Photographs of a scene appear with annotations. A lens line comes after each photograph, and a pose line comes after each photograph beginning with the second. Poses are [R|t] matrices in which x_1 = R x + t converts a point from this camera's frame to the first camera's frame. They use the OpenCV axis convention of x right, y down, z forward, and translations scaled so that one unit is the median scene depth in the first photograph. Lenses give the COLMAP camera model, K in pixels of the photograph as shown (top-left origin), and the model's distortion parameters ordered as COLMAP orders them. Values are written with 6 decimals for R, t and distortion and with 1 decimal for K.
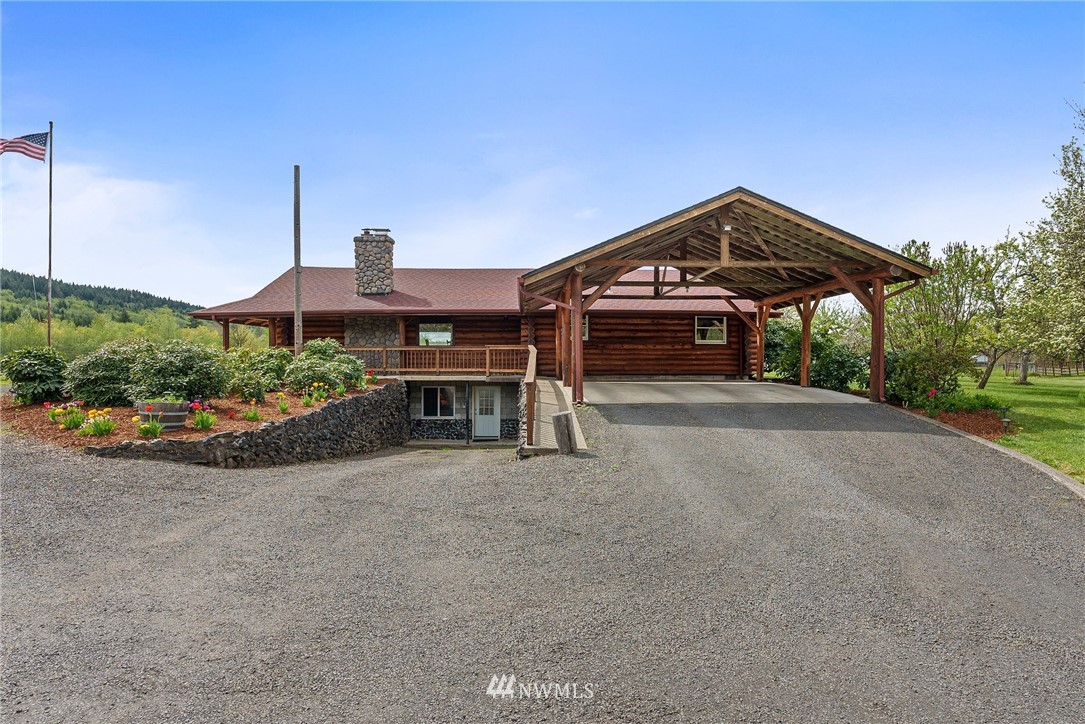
lens RADIAL K [[655.6, 0, 542.7], [0, 655.6, 364.9], [0, 0, 1]] dist [-0.002068, 0.000244]
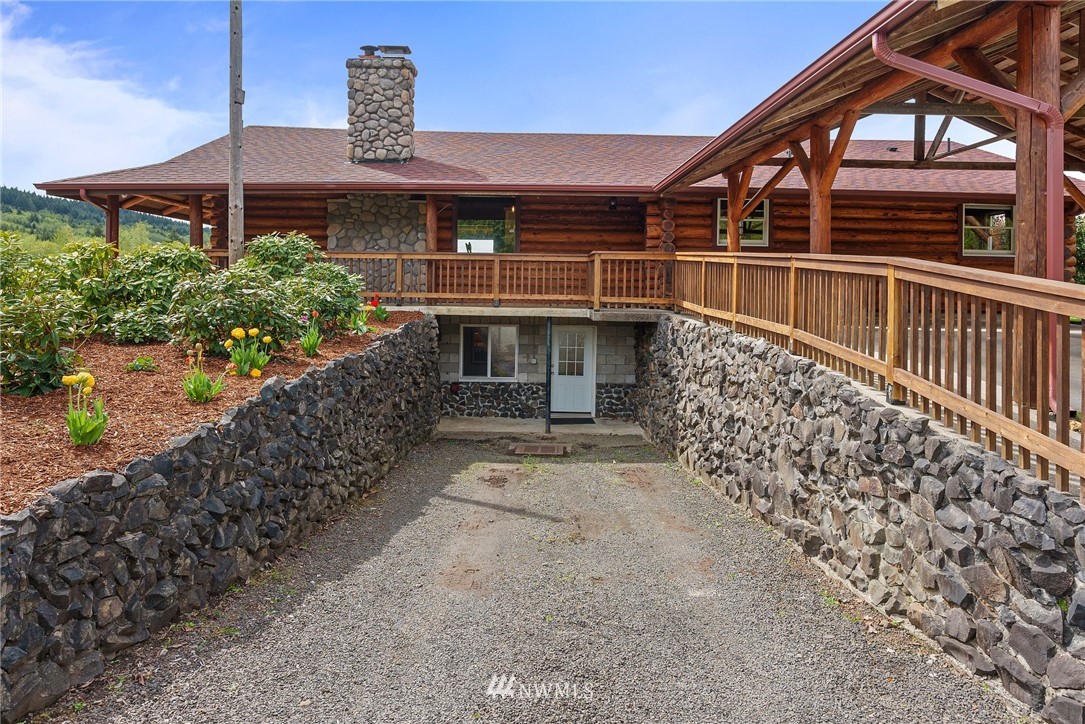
lens RADIAL K [[688.4, 0, 541.2], [0, 688.4, 289.1], [0, 0, 1]] dist [0.006145, 0.000052]
pose [[0.999881, 0.014686, -0.004692, -0.118373], [-0.014696, 0.999890, -0.002095, 0.001893], [0.004660, 0.002163, 0.999987, 0.420419]]
